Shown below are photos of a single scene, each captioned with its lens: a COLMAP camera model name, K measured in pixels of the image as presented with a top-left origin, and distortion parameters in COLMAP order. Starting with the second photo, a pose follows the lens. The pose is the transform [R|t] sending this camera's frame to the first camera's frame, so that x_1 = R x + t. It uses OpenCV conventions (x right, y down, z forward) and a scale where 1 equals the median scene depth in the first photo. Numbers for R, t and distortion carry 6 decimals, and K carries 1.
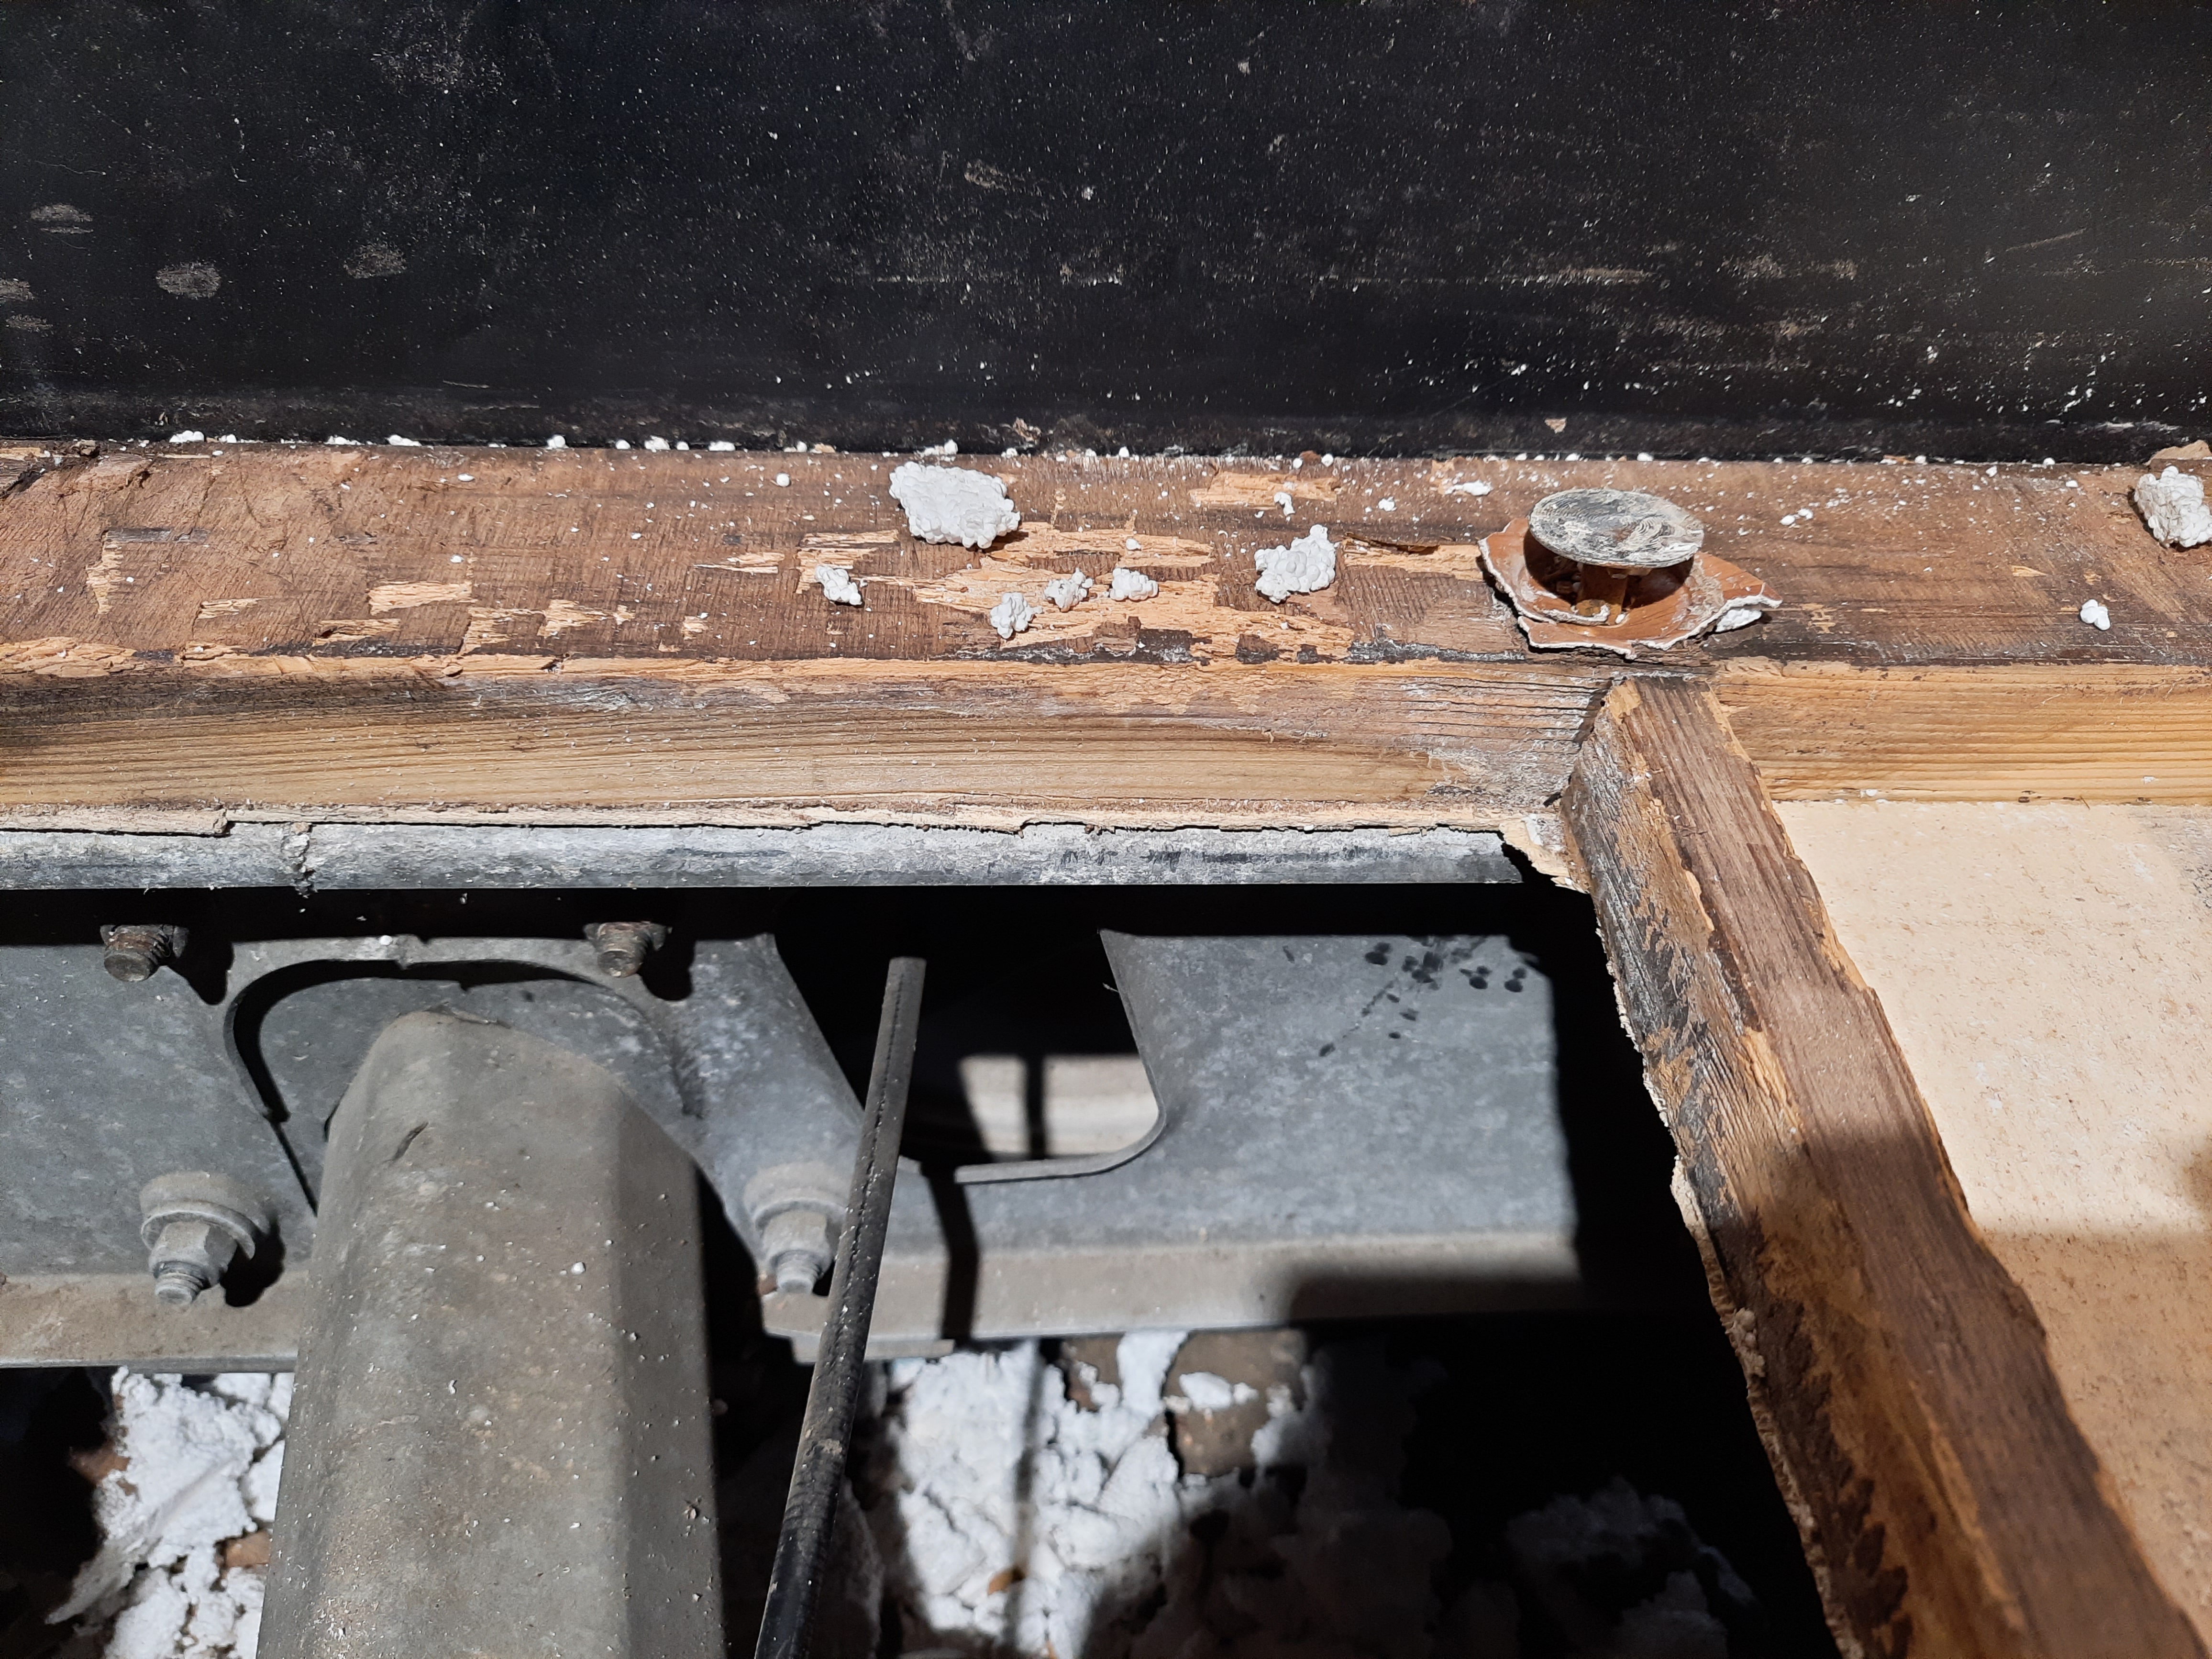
lens RADIAL K [[1547.3, 0, 1106.0], [0, 1547.3, 829.5], [0, 0, 1]] dist [0.027986, -0.042787]
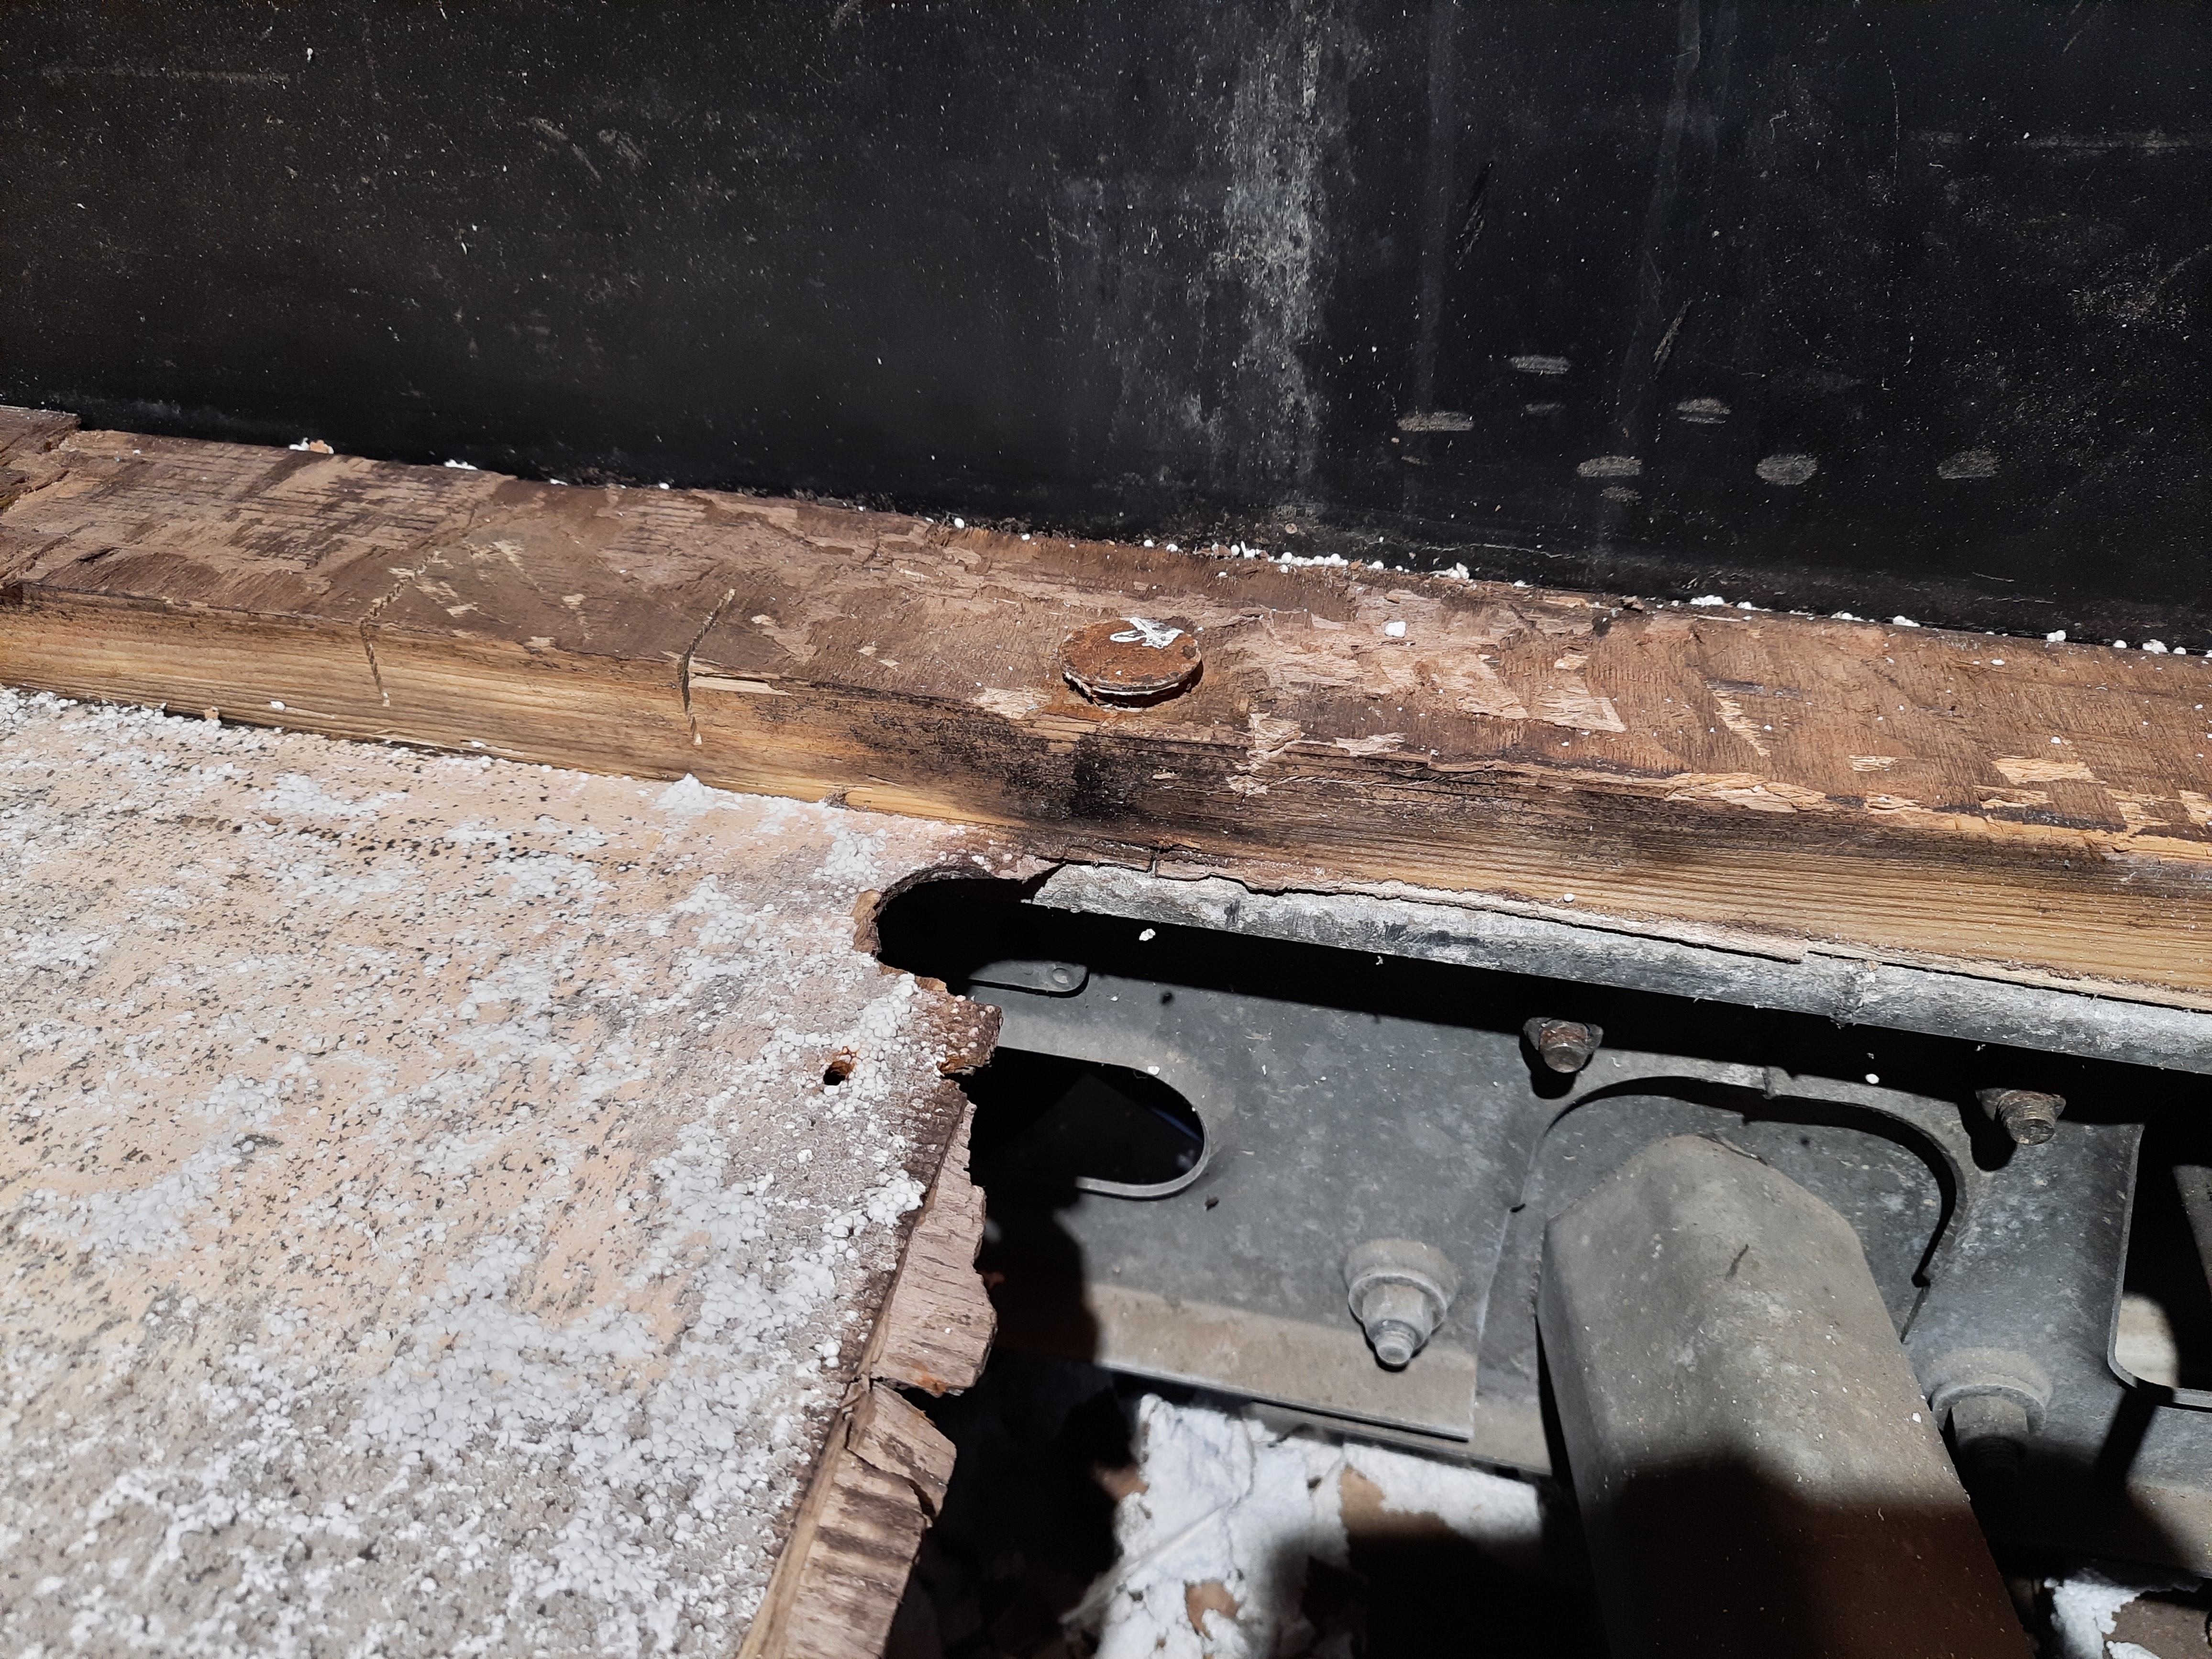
lens RADIAL K [[1537.8, 0, 1141.5], [0, 1537.8, 841.9], [0, 0, 1]] dist [0.039286, -0.051516]
pose [[0.963166, 0.129806, -0.235503, -0.753332], [-0.150221, 0.986111, -0.070847, 0.065761], [0.223036, 0.103615, 0.969288, -0.173196]]
